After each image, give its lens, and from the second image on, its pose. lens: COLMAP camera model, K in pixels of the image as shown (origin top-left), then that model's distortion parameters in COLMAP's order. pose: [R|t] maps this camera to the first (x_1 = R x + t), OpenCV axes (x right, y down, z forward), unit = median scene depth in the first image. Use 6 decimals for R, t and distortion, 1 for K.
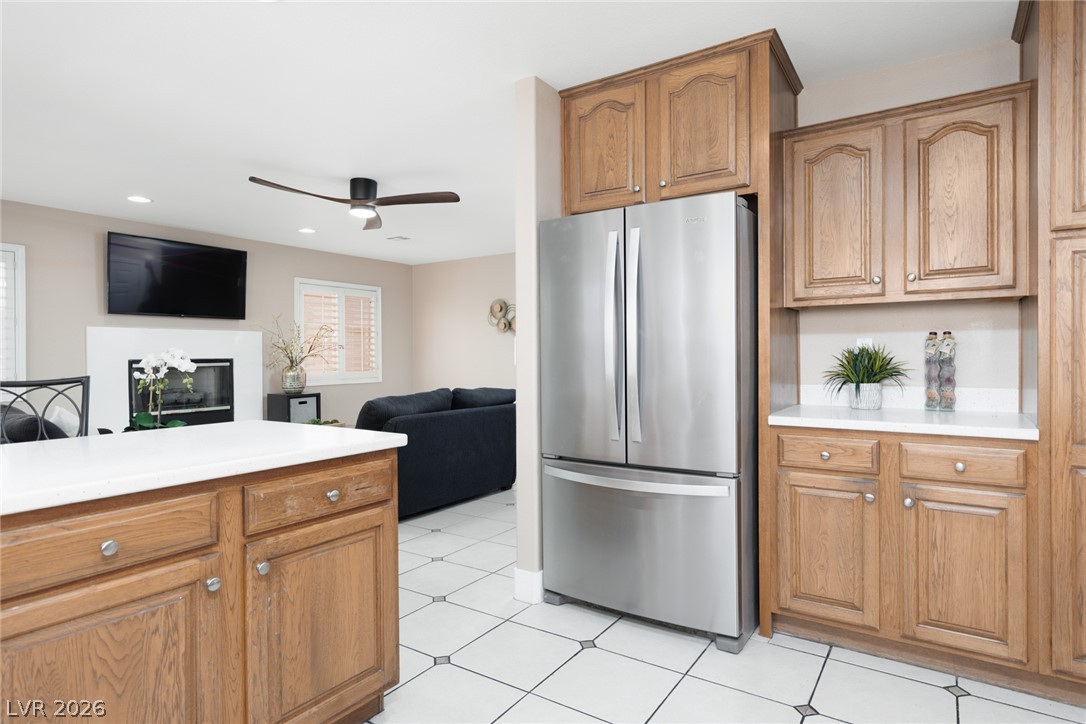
lens RADIAL K [[585.5, 0, 554.1], [0, 585.5, 358.8], [0, 0, 1]] dist [-0.007522, 0.001235]
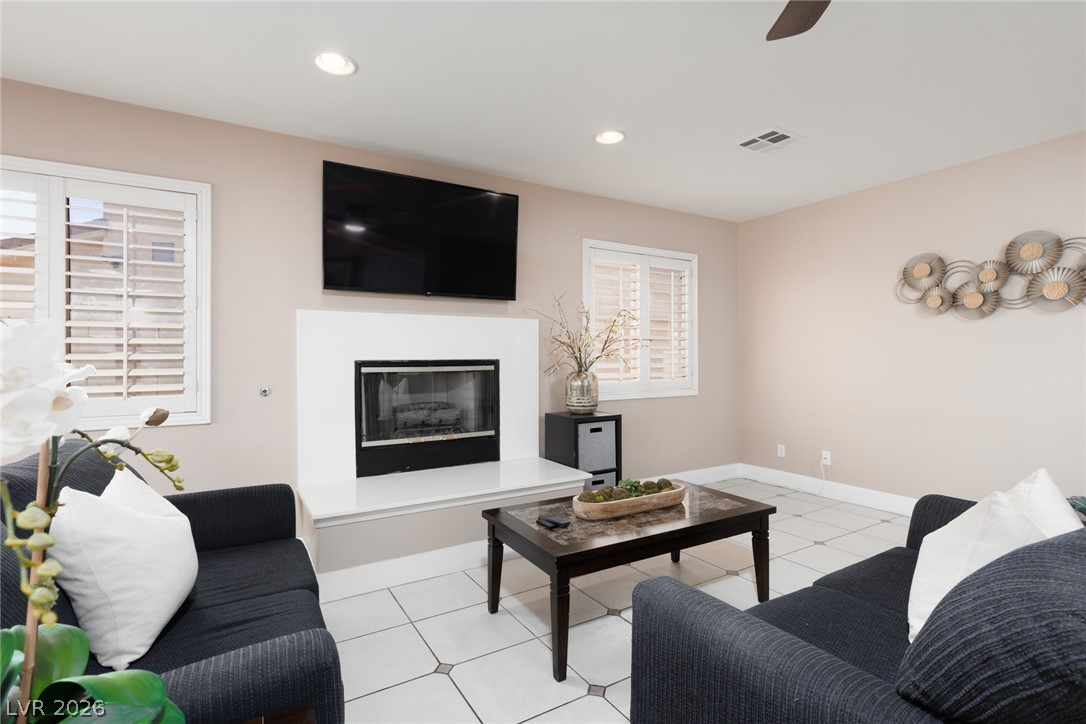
lens RADIAL K [[511.0, 0, 547.8], [0, 511.0, 363.5], [0, 0, 1]] dist [-0.002794, -0.000829]
pose [[0.901048, 0.007550, -0.433653, -0.236636], [-0.005456, 0.999967, 0.006073, 0.000124], [0.433685, -0.003107, 0.901059, 0.478103]]
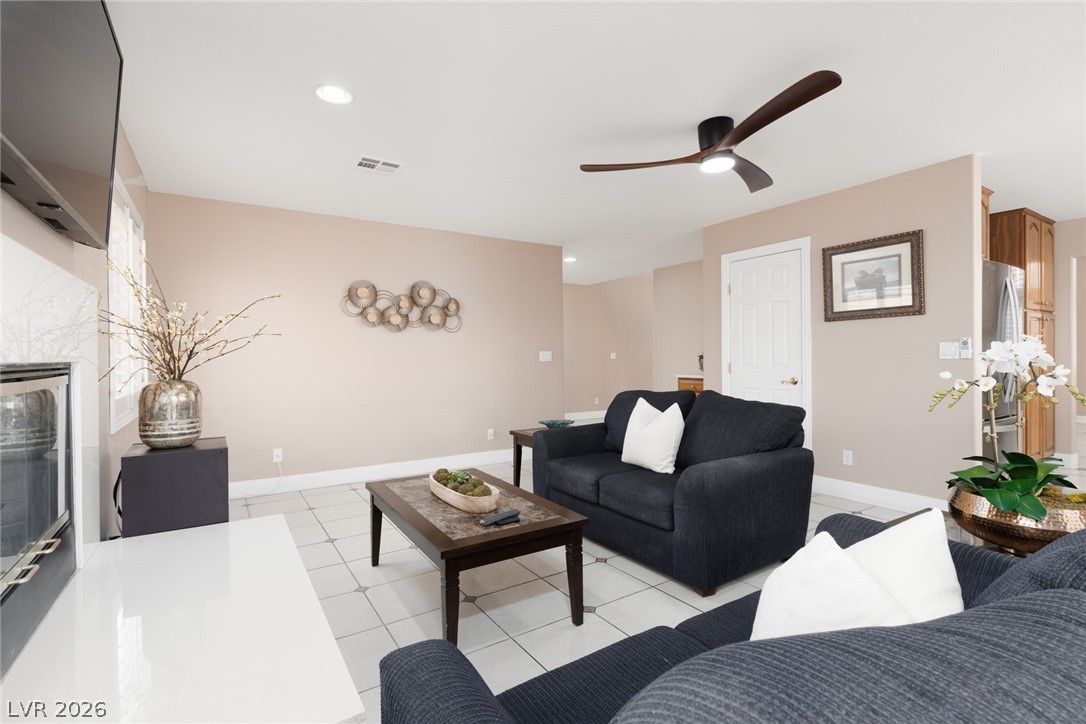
lens RADIAL K [[511.0, 0, 542.9], [0, 511.0, 359.8], [0, 0, 1]] dist [-0.002794, -0.000829]
pose [[0.412197, -0.002628, 0.911091, -0.669691], [0.008588, 0.999963, -0.001001, -0.000342], [-0.911054, 0.008238, 0.412204, 0.620433]]
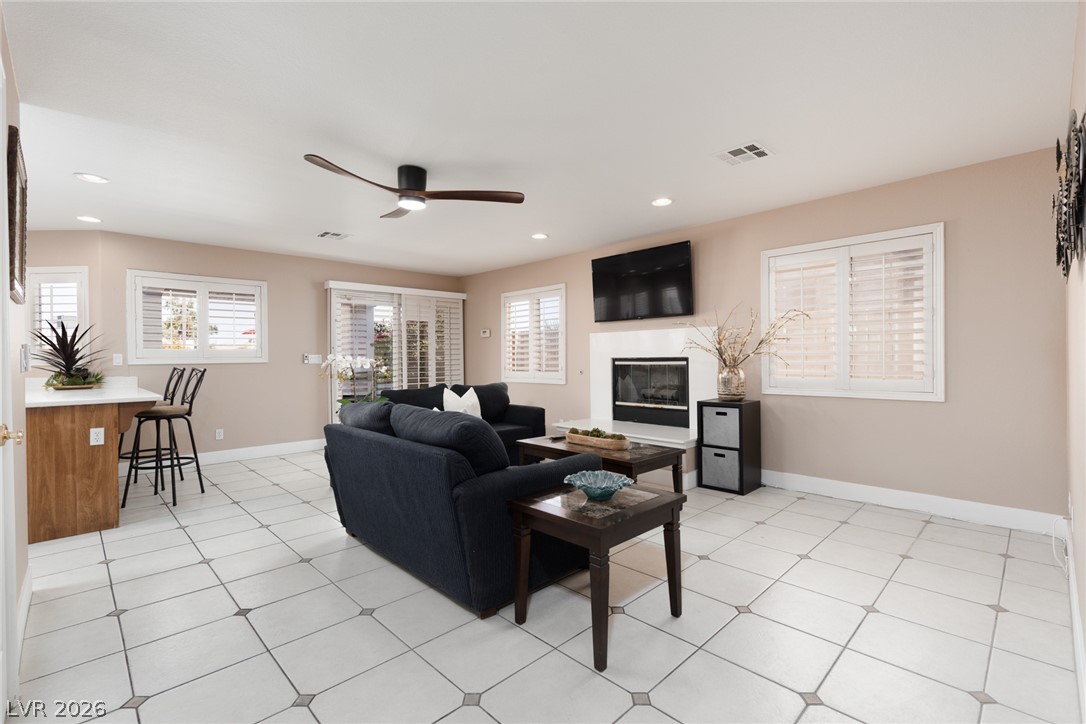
lens RADIAL K [[487.4, 0, 549.5], [0, 487.4, 359.4], [0, 0, 1]] dist [0.002762, 0.000150]
pose [[-0.213919, 0.012754, -0.976768, 0.257467], [0.005316, 0.999915, 0.011892, -0.007132], [0.976837, -0.002648, -0.213969, 0.907044]]
